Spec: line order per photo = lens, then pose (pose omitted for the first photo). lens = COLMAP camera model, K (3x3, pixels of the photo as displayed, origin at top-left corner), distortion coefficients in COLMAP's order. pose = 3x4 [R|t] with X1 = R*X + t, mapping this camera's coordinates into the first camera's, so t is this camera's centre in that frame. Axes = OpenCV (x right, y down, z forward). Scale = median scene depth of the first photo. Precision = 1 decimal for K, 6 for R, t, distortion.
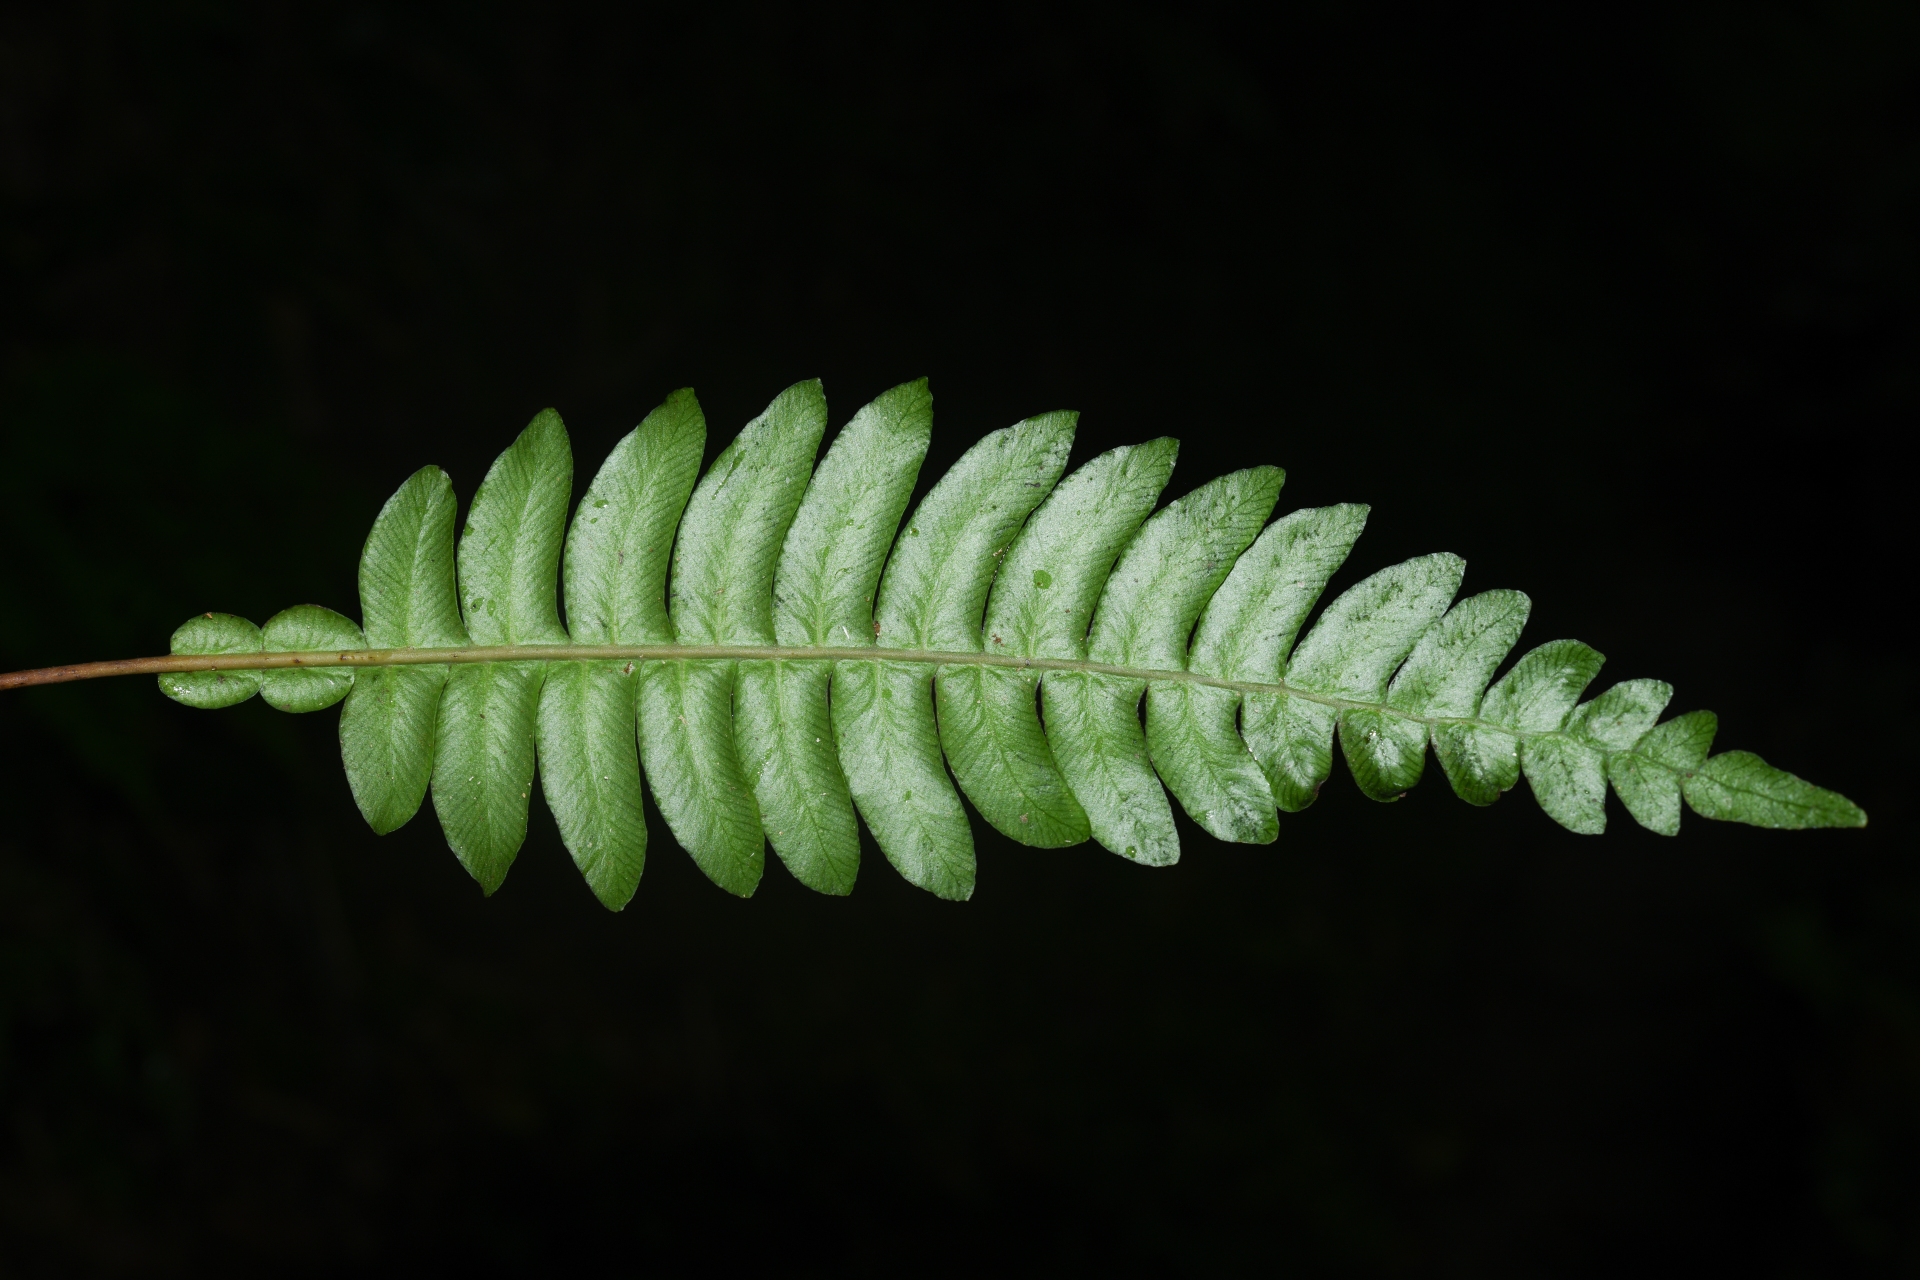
lens RADIAL K [[3496.1, 0, 960.7], [0, 3496.1, 637.2], [0, 0, 1]] dist [-0.021067, 0.000000]
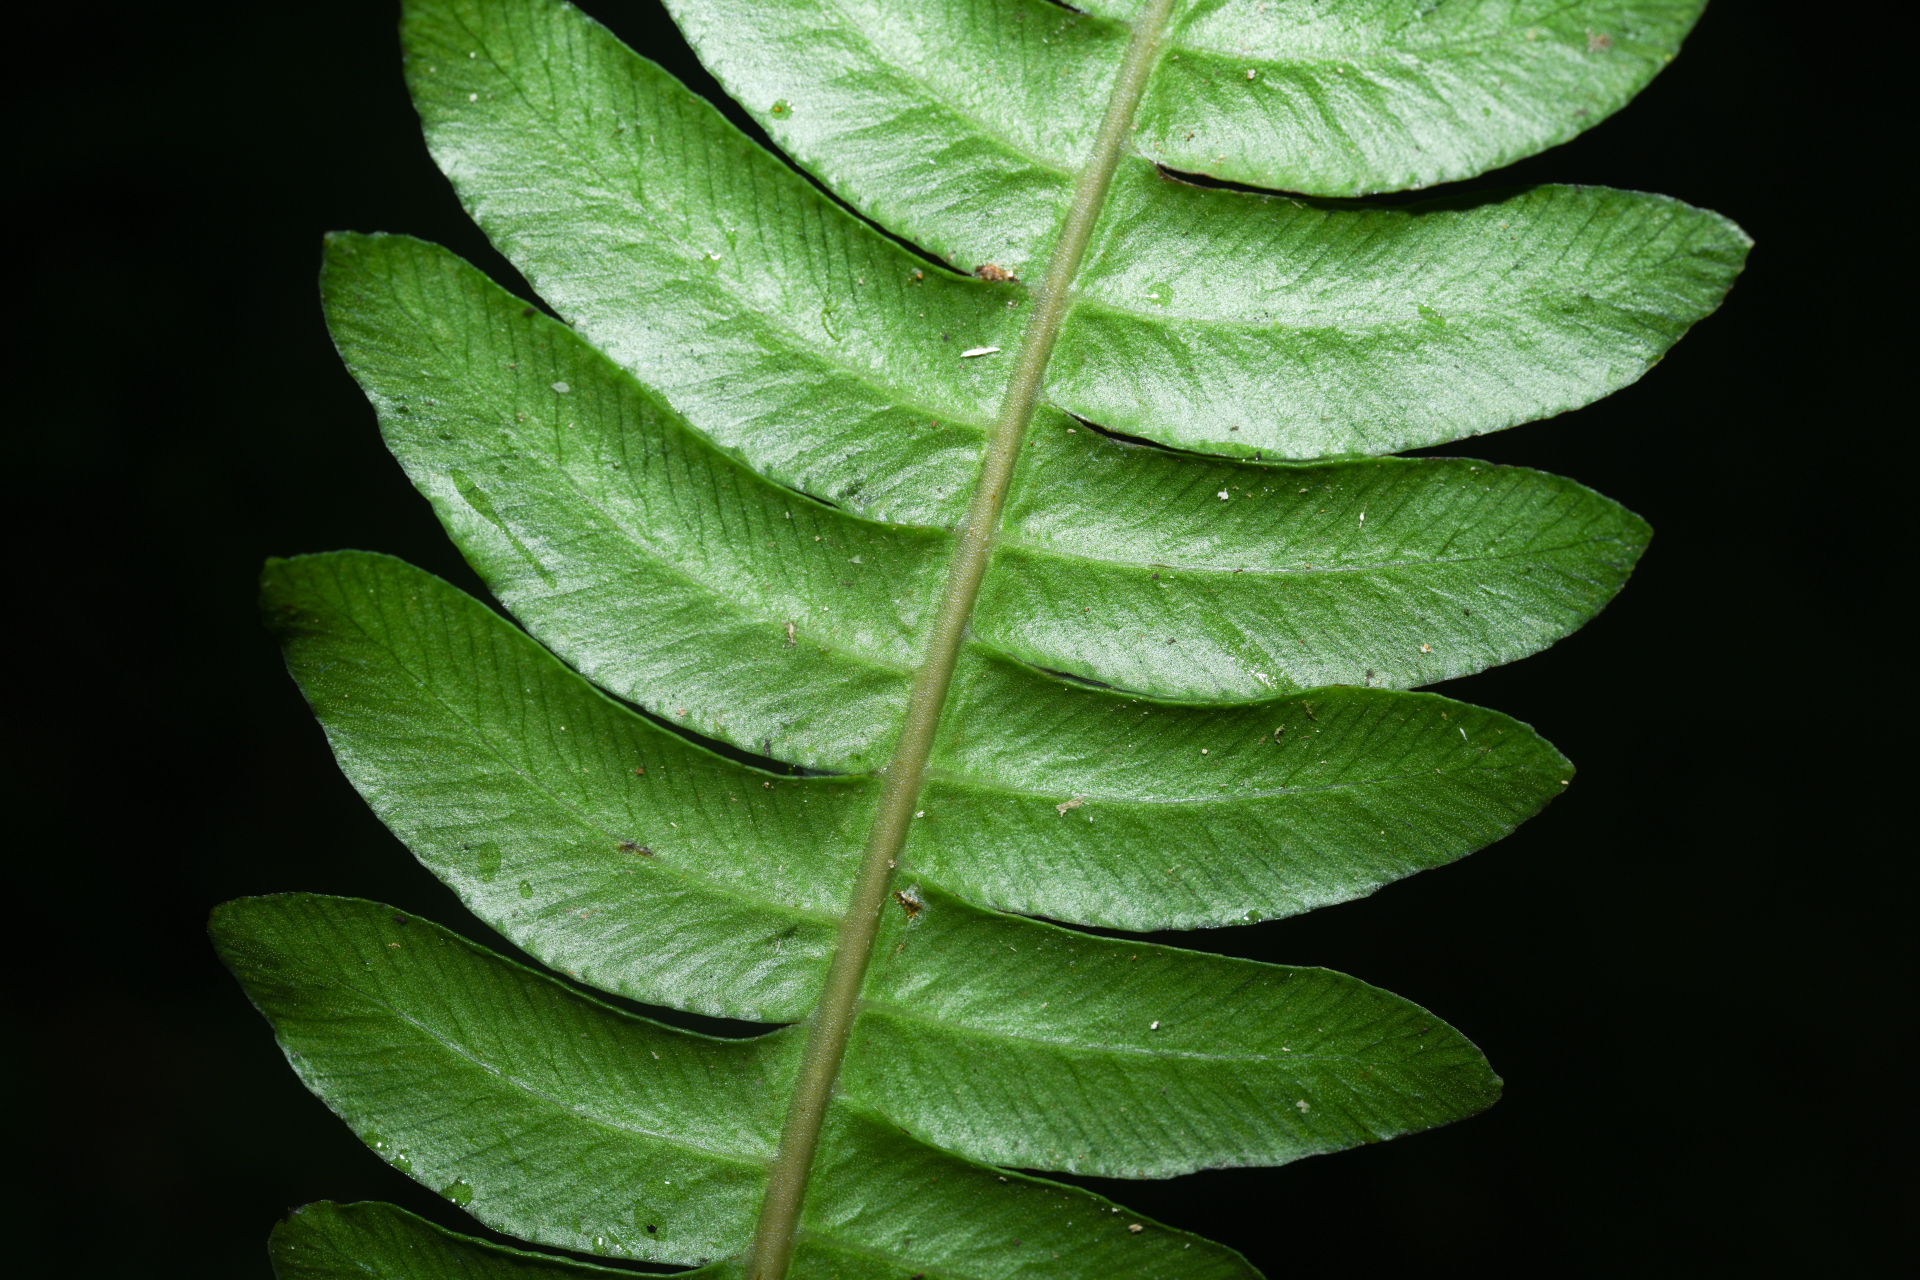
lens RADIAL K [[3496.1, 0, 969.0], [0, 3496.1, 639.9], [0, 0, 1]] dist [-0.021067, 0.000000]
pose [[0.279615, -0.958726, -0.051581, -0.043710], [0.947779, 0.267041, 0.174367, -0.062381], [-0.153395, -0.097643, 0.983329, 0.609948]]
